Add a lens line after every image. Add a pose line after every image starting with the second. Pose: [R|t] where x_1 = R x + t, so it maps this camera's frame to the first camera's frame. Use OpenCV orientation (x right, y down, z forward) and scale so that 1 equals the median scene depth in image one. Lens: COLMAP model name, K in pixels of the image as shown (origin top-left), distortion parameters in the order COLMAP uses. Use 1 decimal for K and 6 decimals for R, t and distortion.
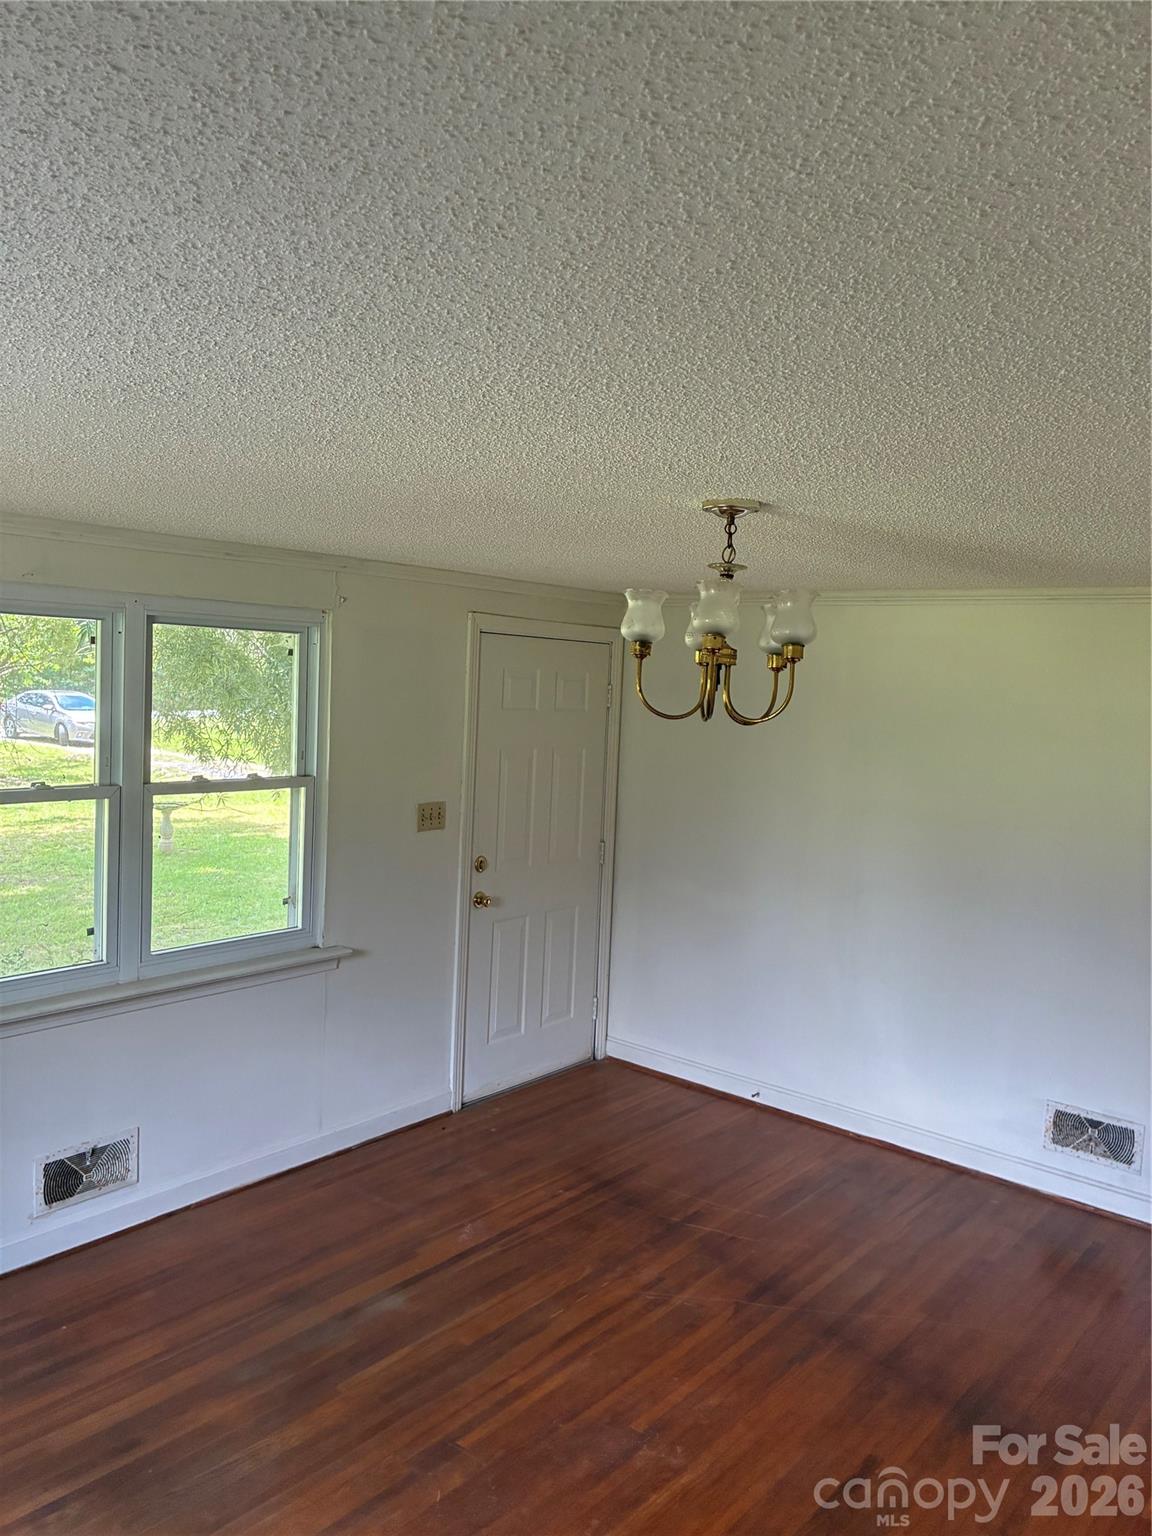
lens RADIAL K [[1179.3, 0, 566.5], [0, 1179.3, 768.7], [0, 0, 1]] dist [0.009396, -0.001779]
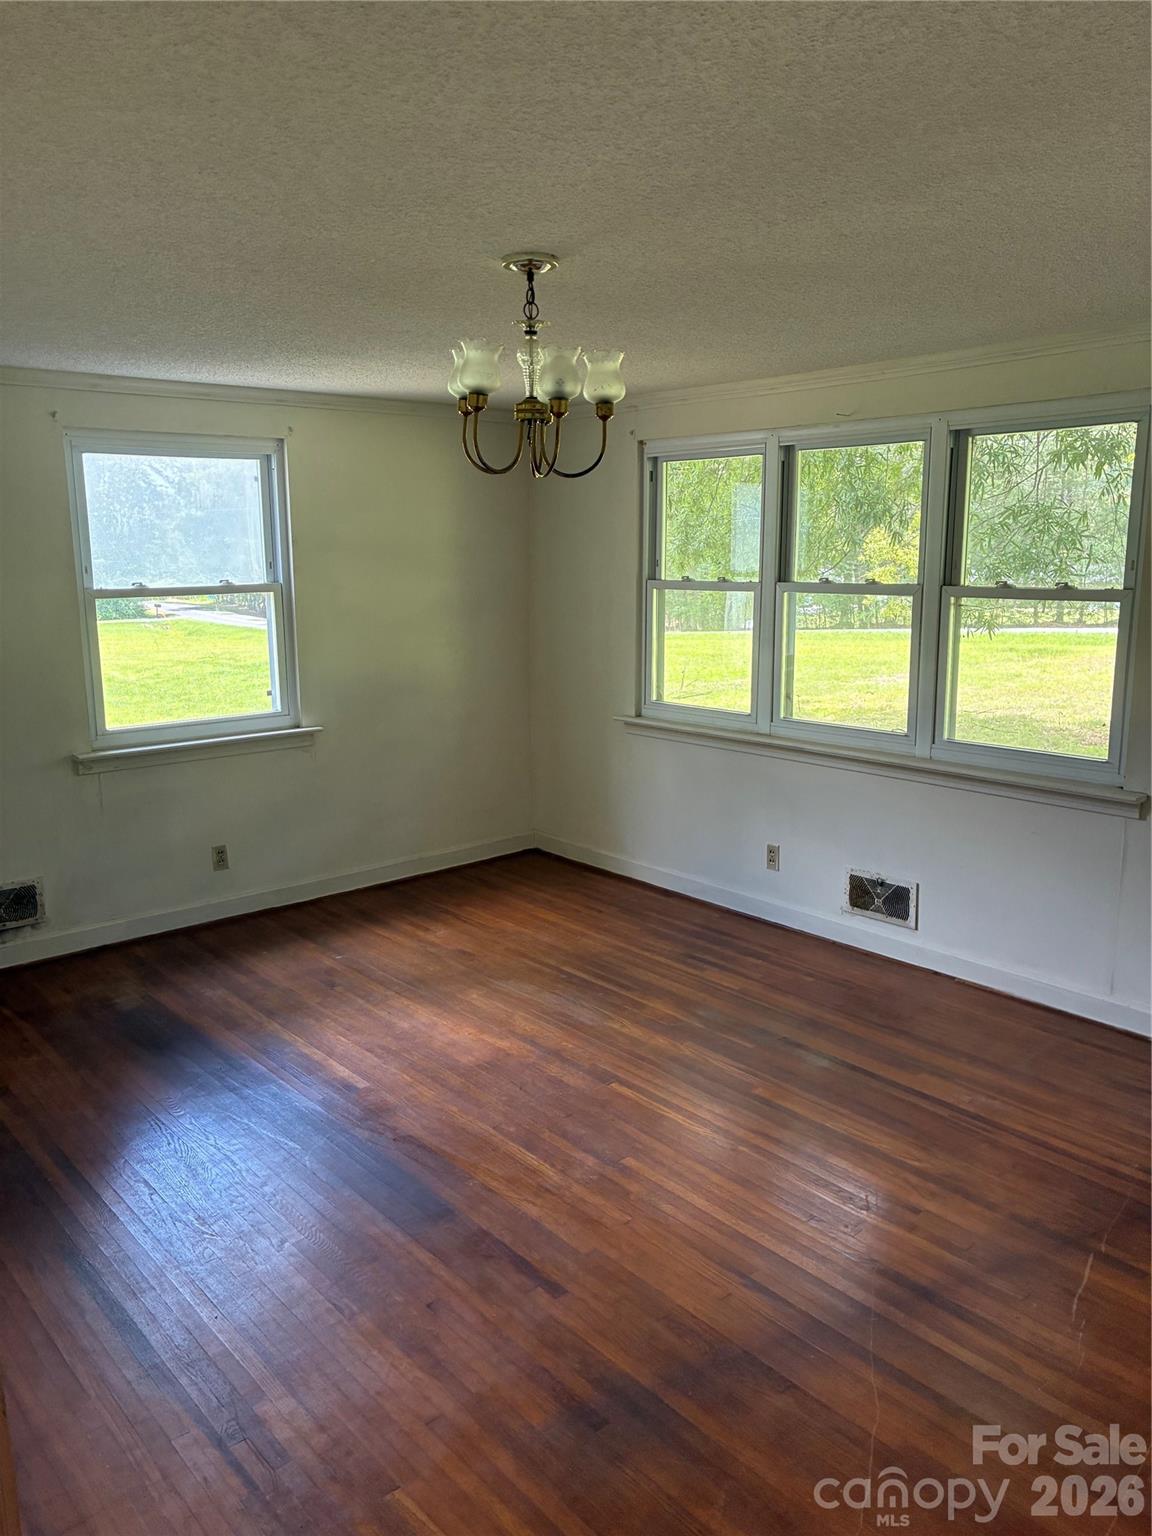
lens RADIAL K [[1179.3, 0, 566.5], [0, 1179.3, 768.7], [0, 0, 1]] dist [0.009396, -0.001779]
pose [[-0.174023, 0.145785, -0.973890, 0.850914], [-0.083832, 0.983197, 0.162159, 0.033538], [0.981167, 0.109863, -0.158878, 0.868735]]
